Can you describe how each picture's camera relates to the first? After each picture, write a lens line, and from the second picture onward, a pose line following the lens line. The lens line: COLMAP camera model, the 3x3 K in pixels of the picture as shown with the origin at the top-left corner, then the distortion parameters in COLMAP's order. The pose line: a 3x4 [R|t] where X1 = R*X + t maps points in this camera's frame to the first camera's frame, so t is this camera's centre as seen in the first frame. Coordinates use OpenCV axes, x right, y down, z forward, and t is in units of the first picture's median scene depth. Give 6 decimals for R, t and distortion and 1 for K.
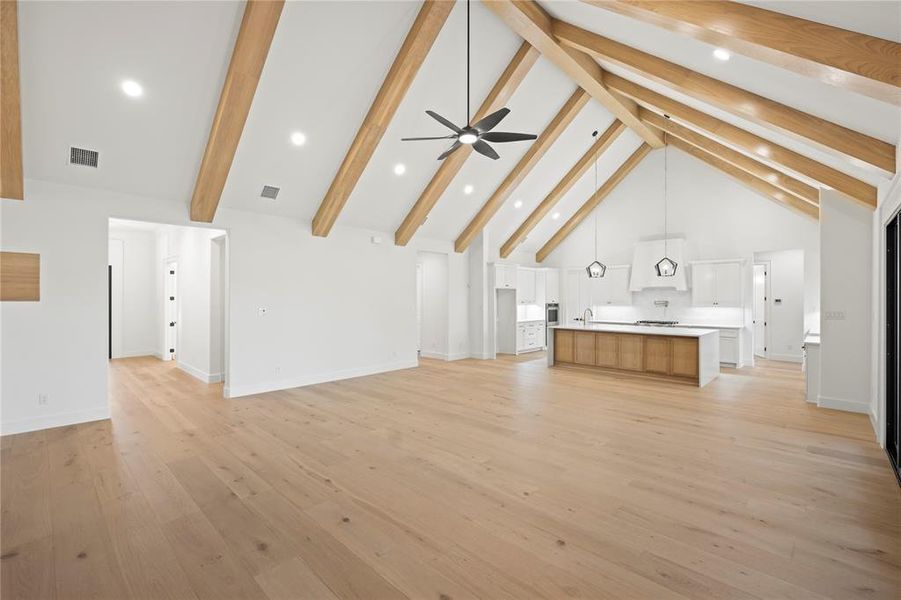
lens RADIAL K [[395.2, 0, 444.3], [0, 395.2, 300.2], [0, 0, 1]] dist [0.010024, -0.001311]
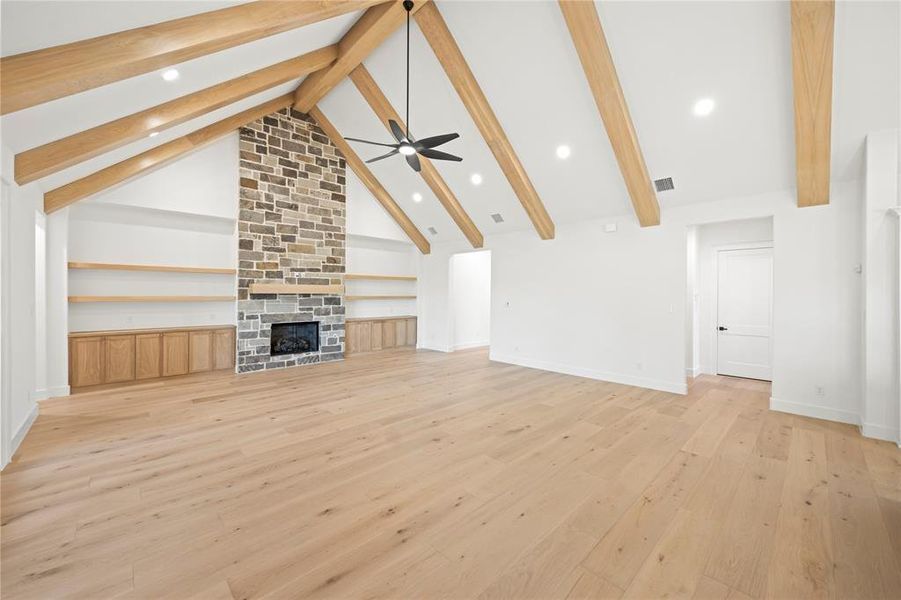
lens RADIAL K [[345.8, 0, 450.6], [0, 345.8, 296.7], [0, 0, 1]] dist [-0.002410, -0.002355]
pose [[-0.030815, 0.006690, -0.999503, 0.518080], [-0.007649, 0.999947, 0.006928, -0.003207], [0.999496, 0.007859, -0.030762, 0.581452]]
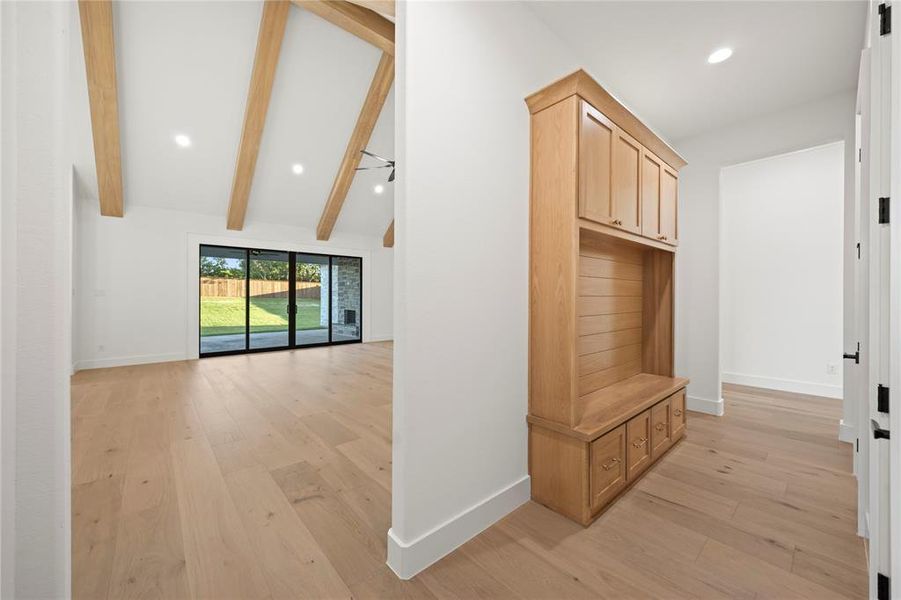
lens RADIAL K [[345.8, 0, 458.1], [0, 345.8, 299.3], [0, 0, 1]] dist [-0.002410, -0.002355]
pose [[-0.997768, -0.003190, 0.066705, -0.117242], [-0.002717, 0.999971, 0.007182, 0.029375], [-0.066726, 0.006985, -0.997747, 1.126482]]
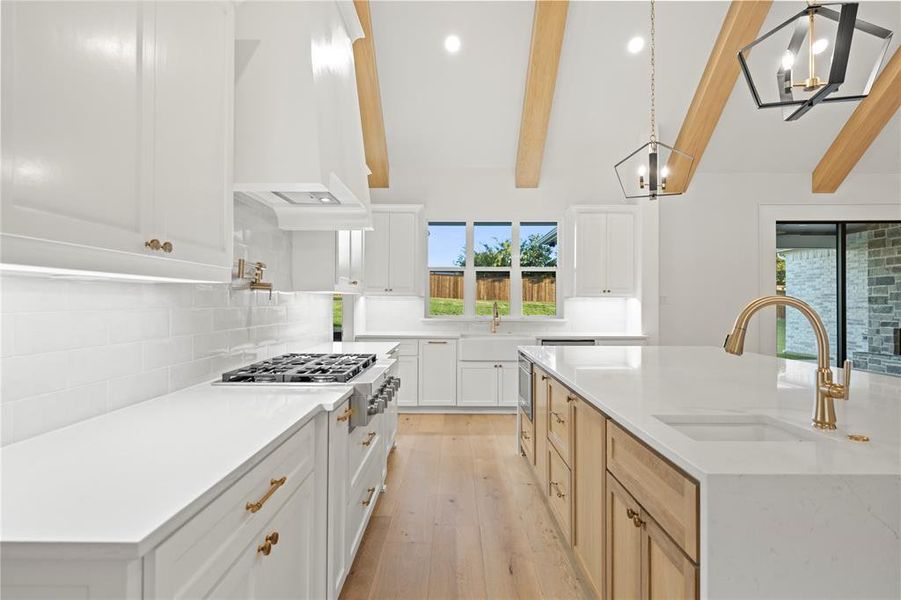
lens RADIAL K [[476.9, 0, 446.0], [0, 476.9, 297.6], [0, 0, 1]] dist [0.003924, -0.000403]
pose [[-0.695694, 0.005563, 0.718317, 0.334580], [0.000913, 0.999976, -0.006860, 0.022700], [-0.718338, -0.004116, -0.695682, 1.181209]]
